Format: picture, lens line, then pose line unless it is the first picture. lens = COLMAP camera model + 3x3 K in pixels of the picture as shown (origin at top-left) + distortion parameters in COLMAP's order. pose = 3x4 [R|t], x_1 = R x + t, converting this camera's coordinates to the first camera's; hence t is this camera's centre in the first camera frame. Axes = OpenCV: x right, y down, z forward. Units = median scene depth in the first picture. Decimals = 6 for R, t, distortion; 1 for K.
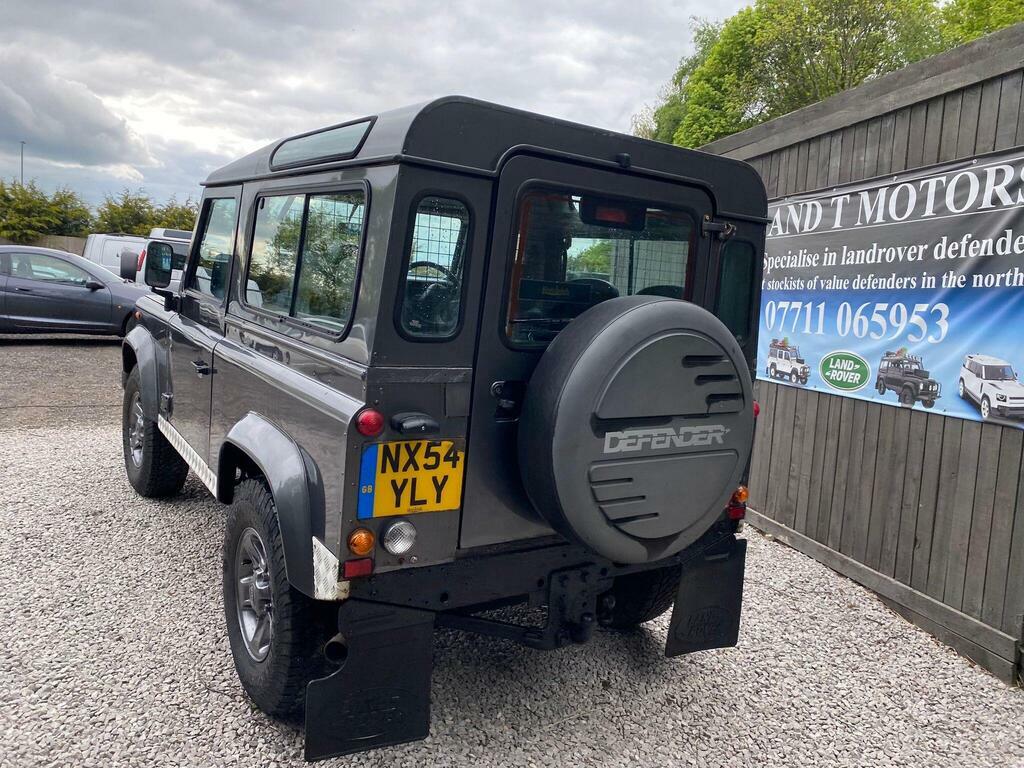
lens RADIAL K [[771.4, 0, 532.6], [0, 771.4, 386.0], [0, 0, 1]] dist [0.015604, -0.010504]
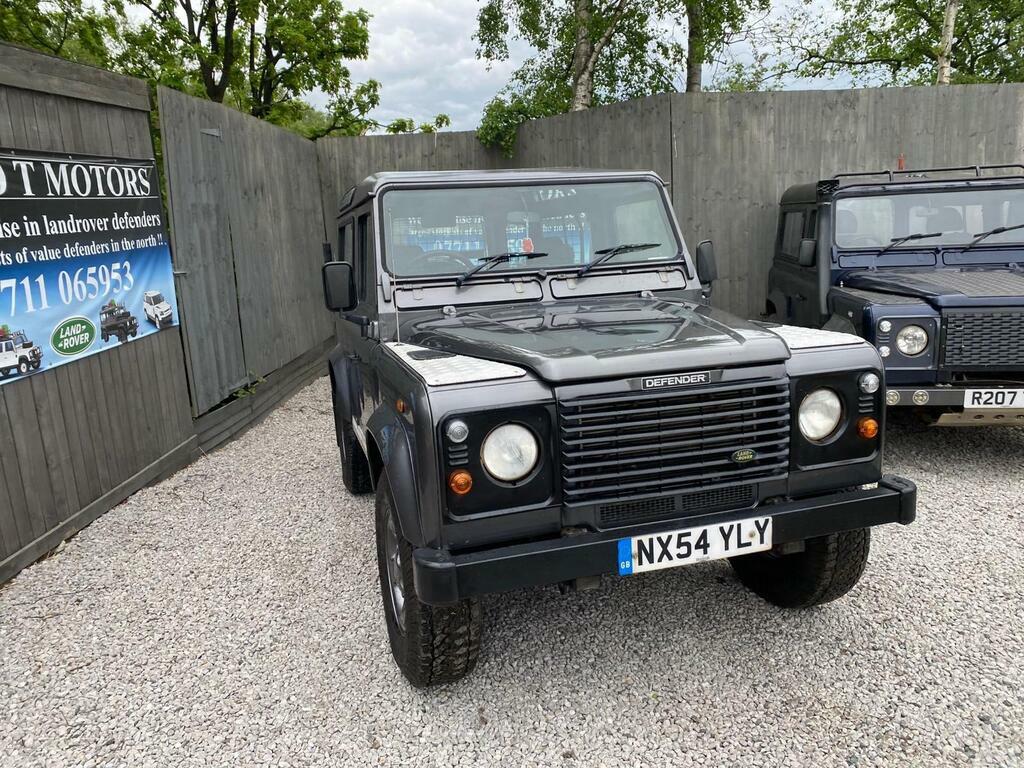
lens RADIAL K [[776.5, 0, 514.9], [0, 776.5, 370.9], [0, 0, 1]] dist [0.010162, -0.004243]
pose [[-0.948042, -0.090387, 0.305036, -0.562026], [0.015035, 0.944993, 0.326744, -0.355998], [-0.317790, 0.314353, -0.894534, 2.026097]]
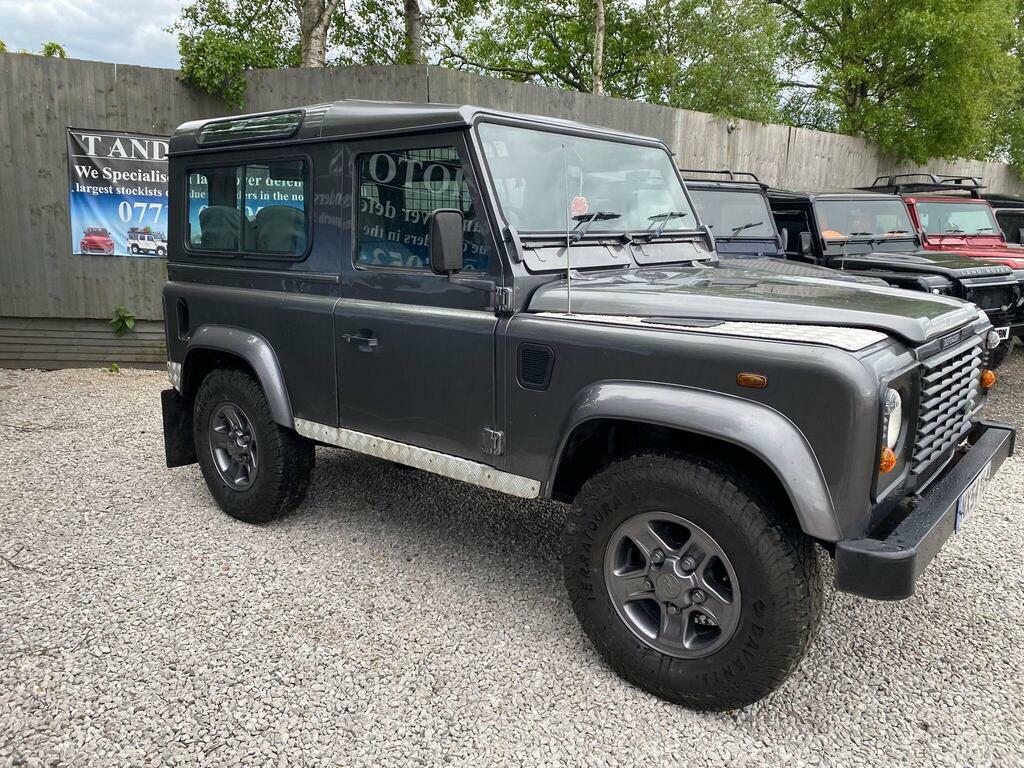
lens RADIAL K [[774.3, 0, 531.9], [0, 774.3, 369.7], [0, 0, 1]] dist [0.004223, -0.000358]
pose [[-0.956916, -0.042859, -0.287183, 0.044109], [-0.132117, 0.945002, 0.299193, -0.261706], [0.258566, 0.324245, -0.909950, 1.927318]]
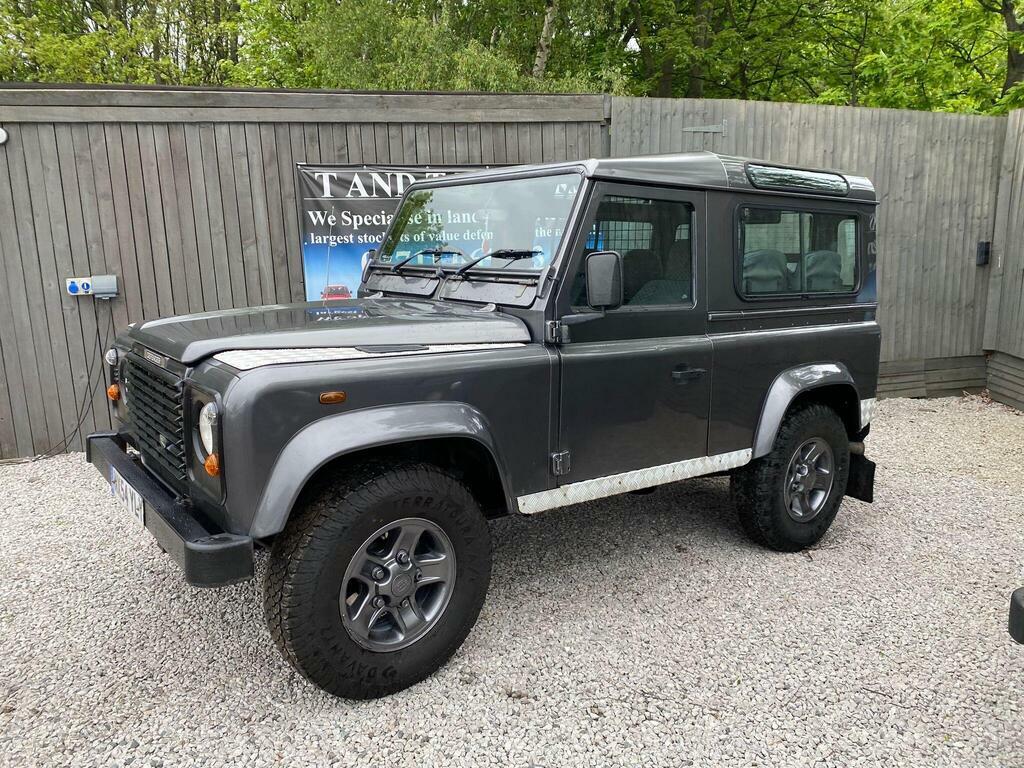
lens RADIAL K [[784.3, 0, 516.5], [0, 784.3, 383.0], [0, 0, 1]] dist [0.028214, -0.027185]
pose [[-0.034186, -0.250984, 0.967387, -1.252646], [0.129767, 0.958644, 0.253301, -0.258833], [-0.990955, 0.134194, -0.000203, 1.056573]]
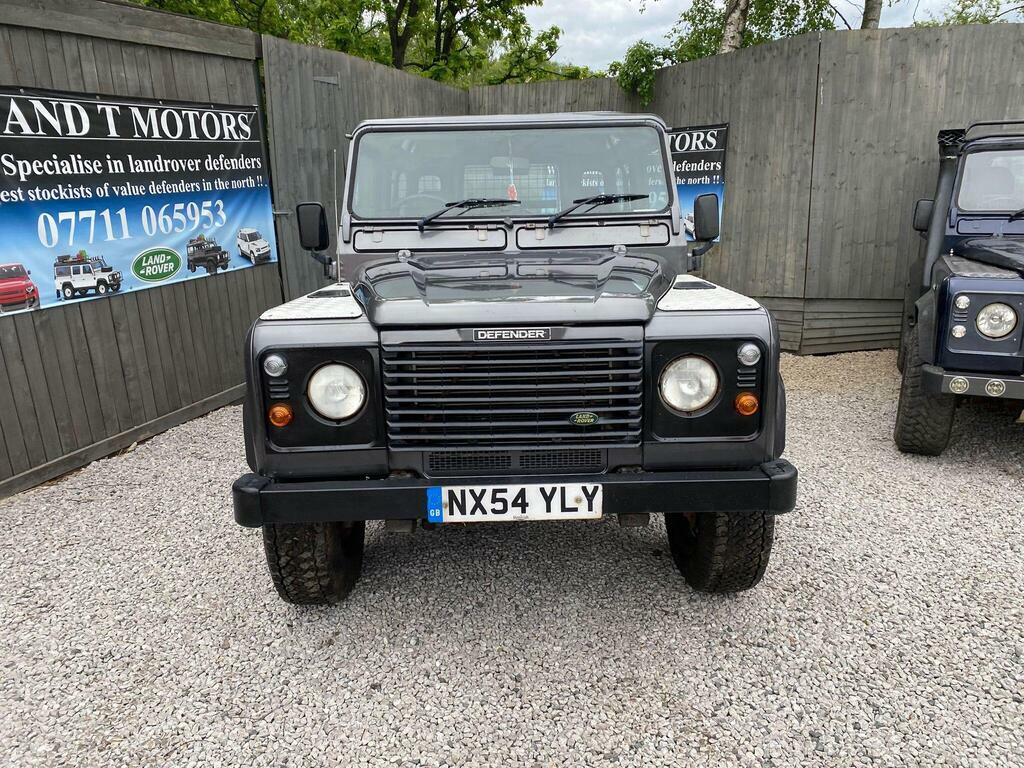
lens RADIAL K [[782.6, 0, 534.7], [0, 782.6, 381.7], [0, 0, 1]] dist [0.015672, -0.006449]
pose [[-0.827715, -0.190862, 0.527693, -0.849245], [0.031205, 0.923269, 0.382885, -0.338727], [-0.560281, 0.333387, -0.758247, 1.885013]]
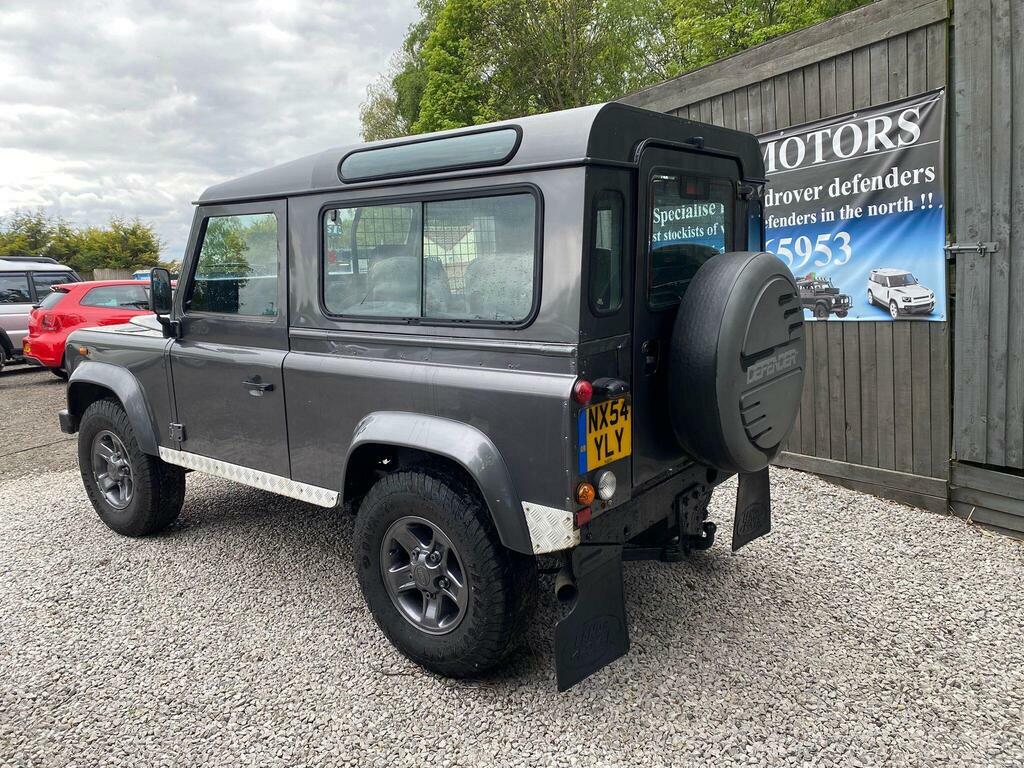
lens RADIAL K [[770.4, 0, 512.0], [0, 770.4, 384.0], [0, 0, 1]] dist [0.009469, -0.001835]
pose [[0.948014, -0.174696, 0.265991, -0.333354], [0.164853, 0.984547, 0.059076, -0.026722], [-0.272201, -0.012155, 0.962164, -0.046306]]
